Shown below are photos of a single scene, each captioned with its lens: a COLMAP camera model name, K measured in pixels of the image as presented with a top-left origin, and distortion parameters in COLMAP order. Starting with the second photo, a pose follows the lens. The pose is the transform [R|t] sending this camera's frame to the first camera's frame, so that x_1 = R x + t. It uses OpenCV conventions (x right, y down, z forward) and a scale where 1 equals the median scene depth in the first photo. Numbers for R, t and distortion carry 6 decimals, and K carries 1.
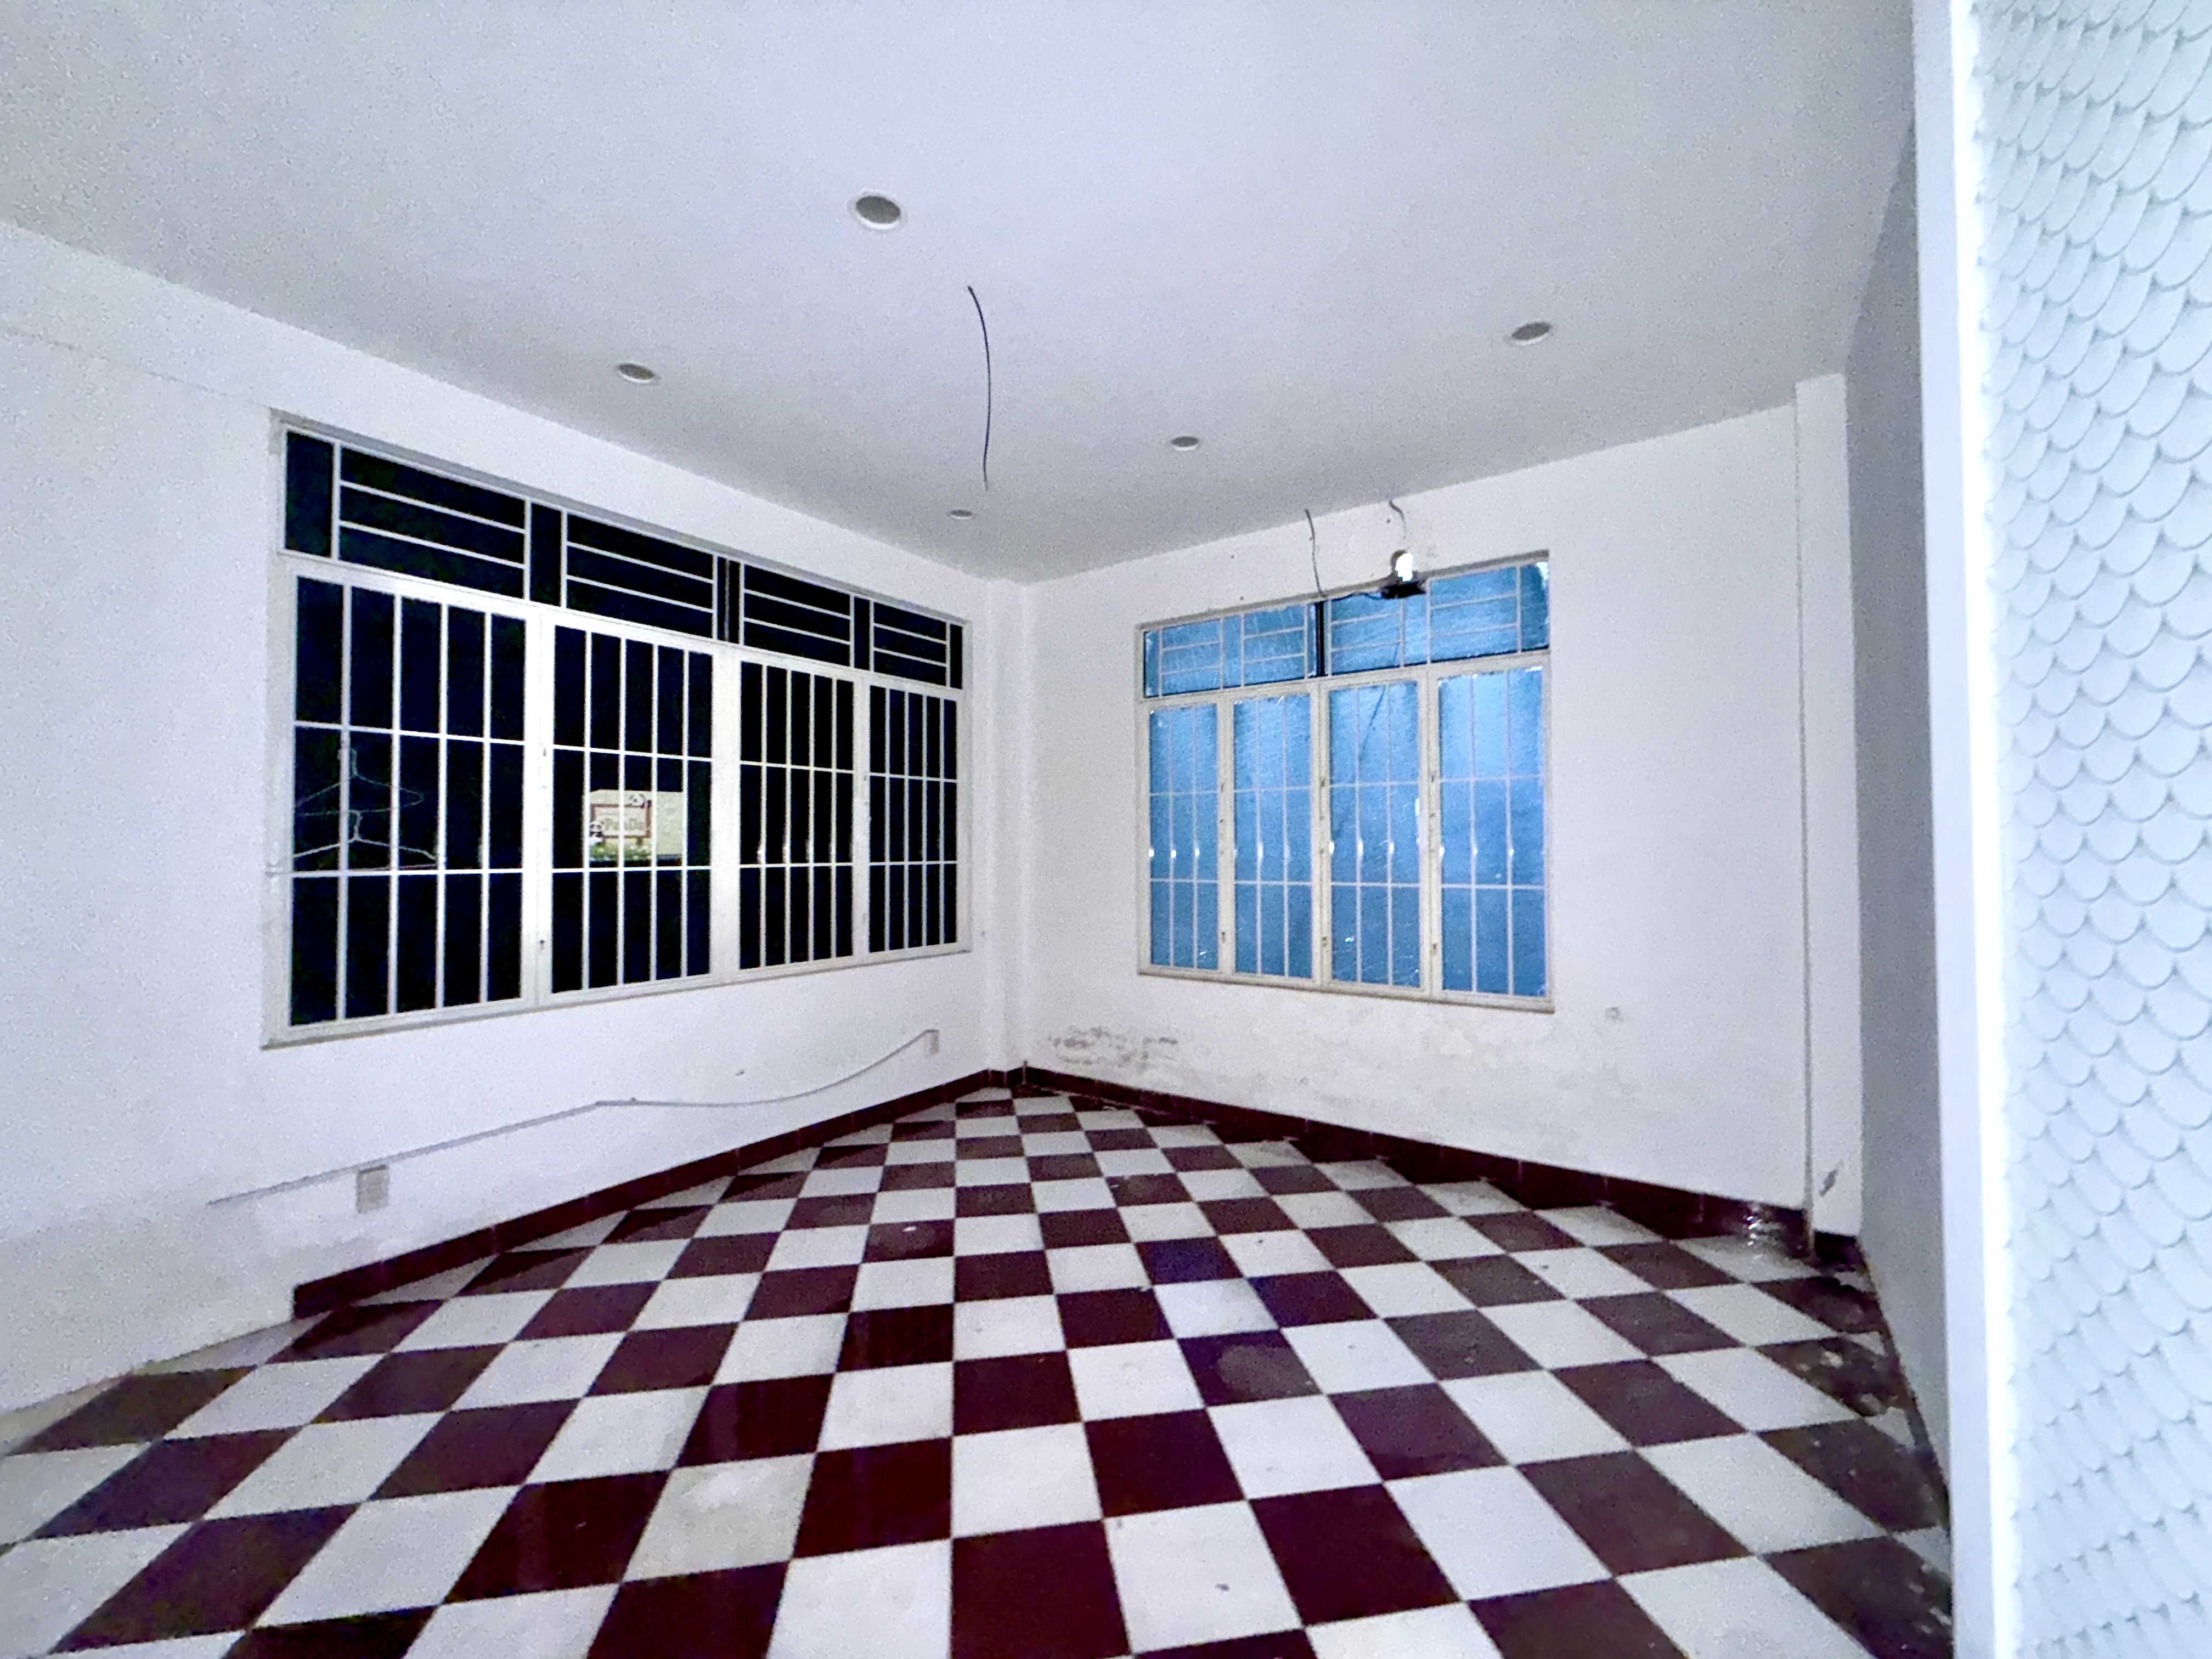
lens RADIAL K [[881.1, 0, 1102.3], [0, 881.1, 838.9], [0, 0, 1]] dist [-0.002444, -0.000242]
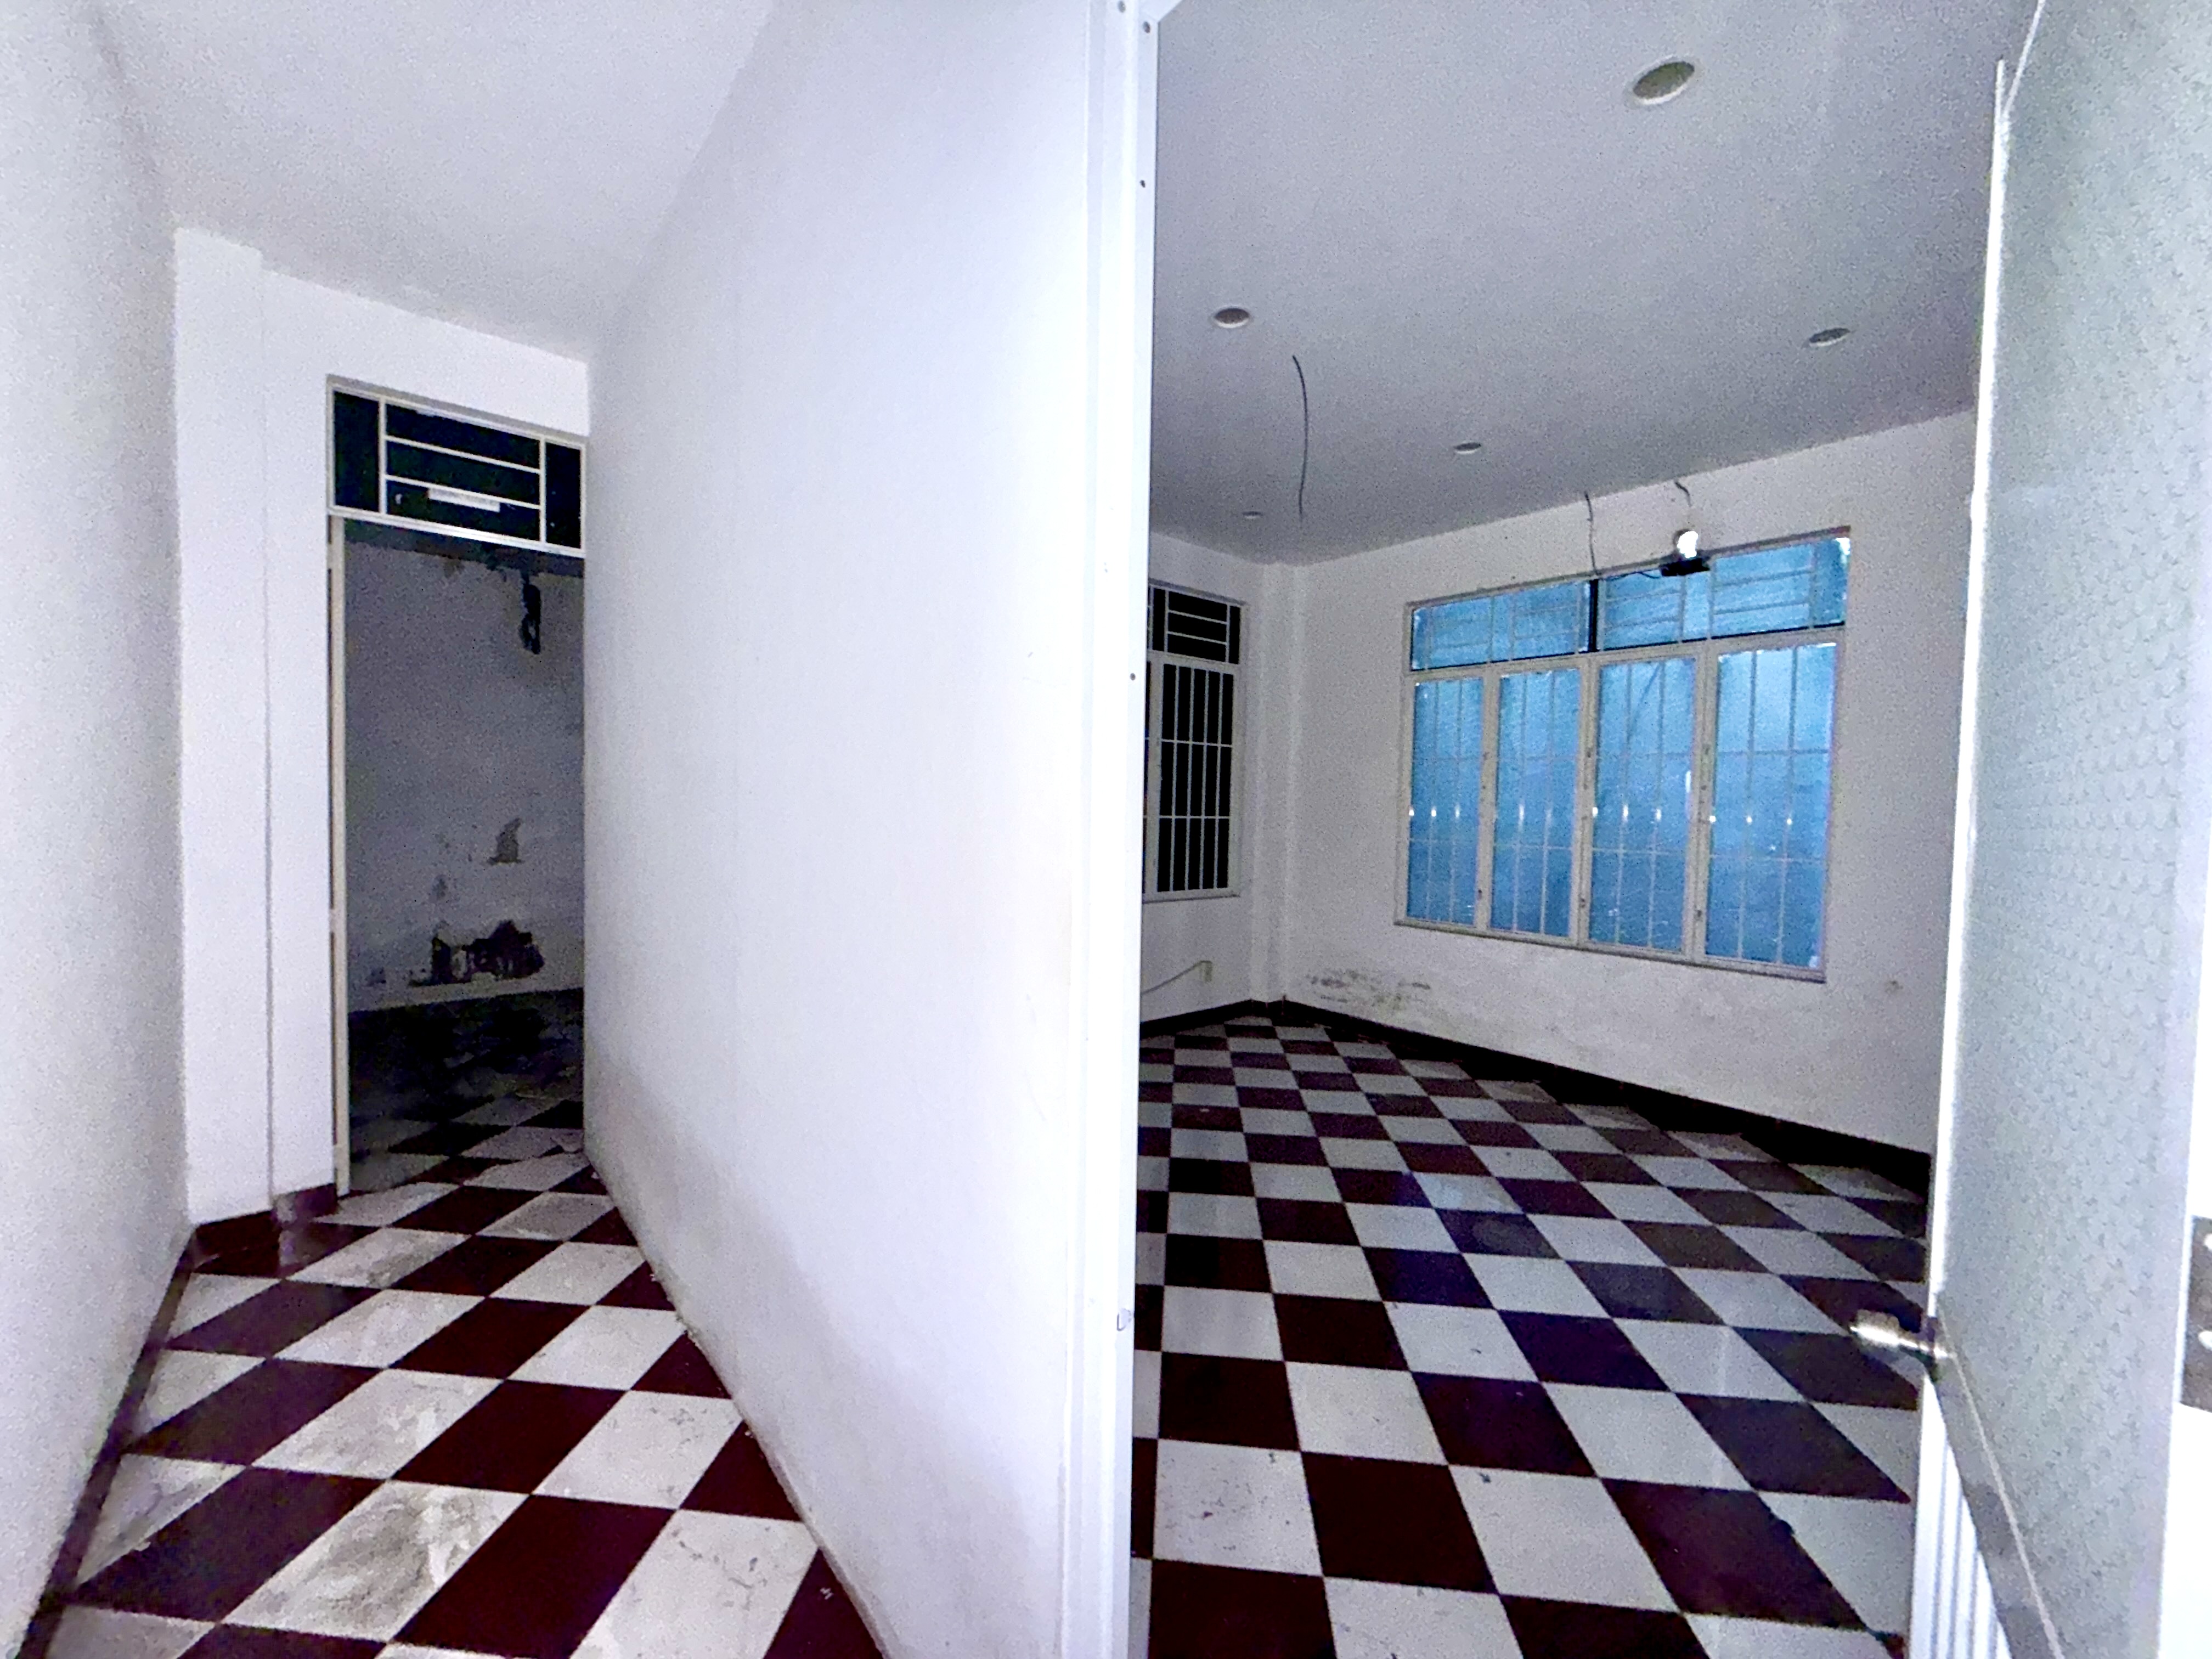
lens RADIAL K [[881.1, 0, 1102.3], [0, 881.1, 838.9], [0, 0, 1]] dist [-0.002444, -0.000242]
pose [[0.967021, 0.034719, -0.252319, -0.042712], [-0.020855, 0.998132, 0.057417, -0.009526], [0.253841, -0.050261, 0.965939, -0.168765]]
